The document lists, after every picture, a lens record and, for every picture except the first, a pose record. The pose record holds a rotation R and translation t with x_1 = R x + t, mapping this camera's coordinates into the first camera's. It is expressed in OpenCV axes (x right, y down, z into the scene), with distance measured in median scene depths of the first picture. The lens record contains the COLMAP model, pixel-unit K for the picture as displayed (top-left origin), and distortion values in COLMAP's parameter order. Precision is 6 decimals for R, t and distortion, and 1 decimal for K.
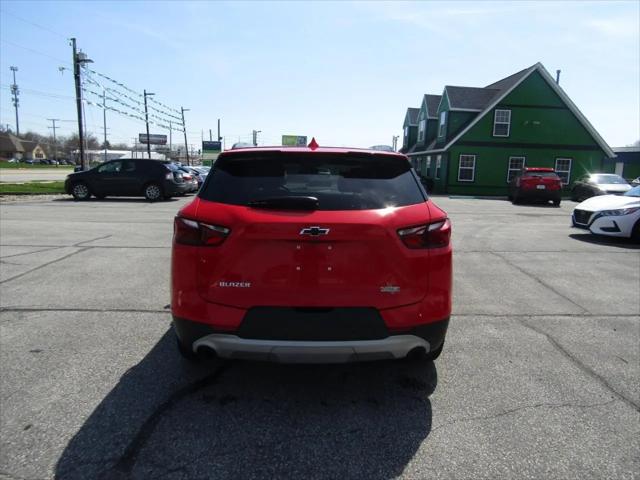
lens RADIAL K [[449.0, 0, 320.0], [0, 449.0, 240.0], [0, 0, 1]] dist [-0.008365, -0.008093]
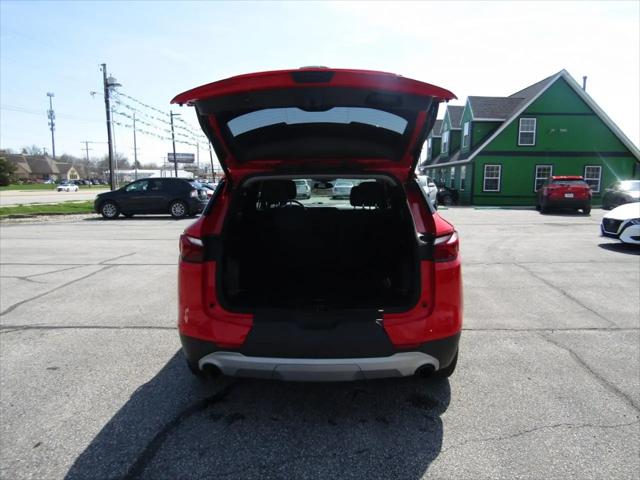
lens RADIAL K [[449.0, 0, 320.0], [0, 449.0, 240.0], [0, 0, 1]] dist [-0.008365, -0.008093]
pose [[0.998168, -0.018116, -0.057721, 0.028960], [0.016327, 0.999377, -0.031305, -0.002060], [0.058252, 0.030305, 0.997842, 0.005845]]
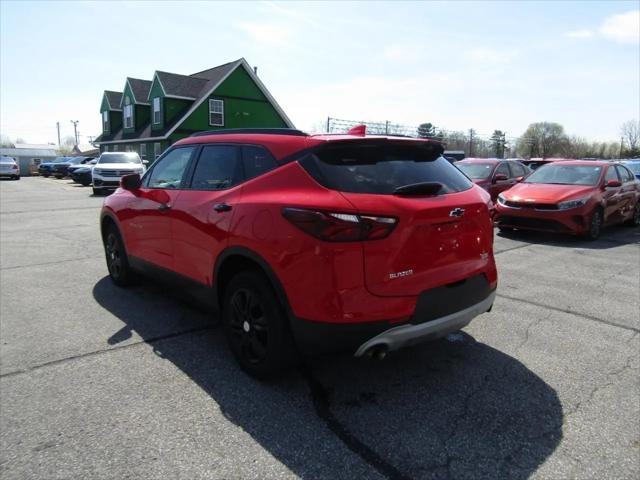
lens RADIAL K [[449.0, 0, 320.0], [0, 449.0, 240.0], [0, 0, 1]] dist [-0.008365, -0.008093]
pose [[0.777977, -0.124406, 0.615853, -0.522423], [0.108530, 0.992076, 0.063305, -0.032381], [-0.618848, 0.017589, 0.785314, 0.187281]]
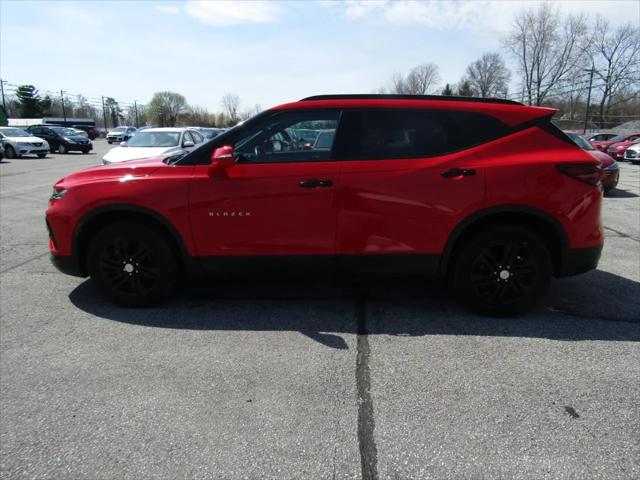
lens RADIAL K [[449.0, 0, 320.0], [0, 449.0, 240.0], [0, 0, 1]] dist [-0.008365, -0.008093]
pose [[0.084959, -0.251656, 0.964081, -0.921941], [0.151990, 0.959529, 0.237074, -0.147514], [-0.984724, 0.126389, 0.119769, 0.933619]]
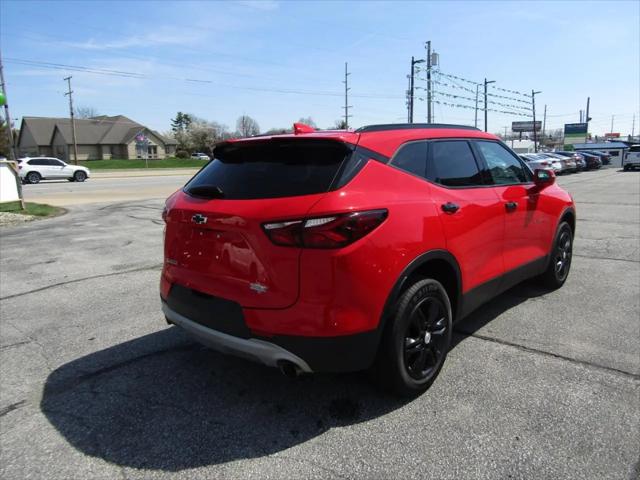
lens RADIAL K [[449.0, 0, 320.0], [0, 449.0, 240.0], [0, 0, 1]] dist [-0.008365, -0.008093]
pose [[0.708897, 0.081586, -0.700578, 0.496785], [-0.065297, 0.996613, 0.049989, -0.022848], [0.702283, 0.010308, 0.711823, 0.250049]]
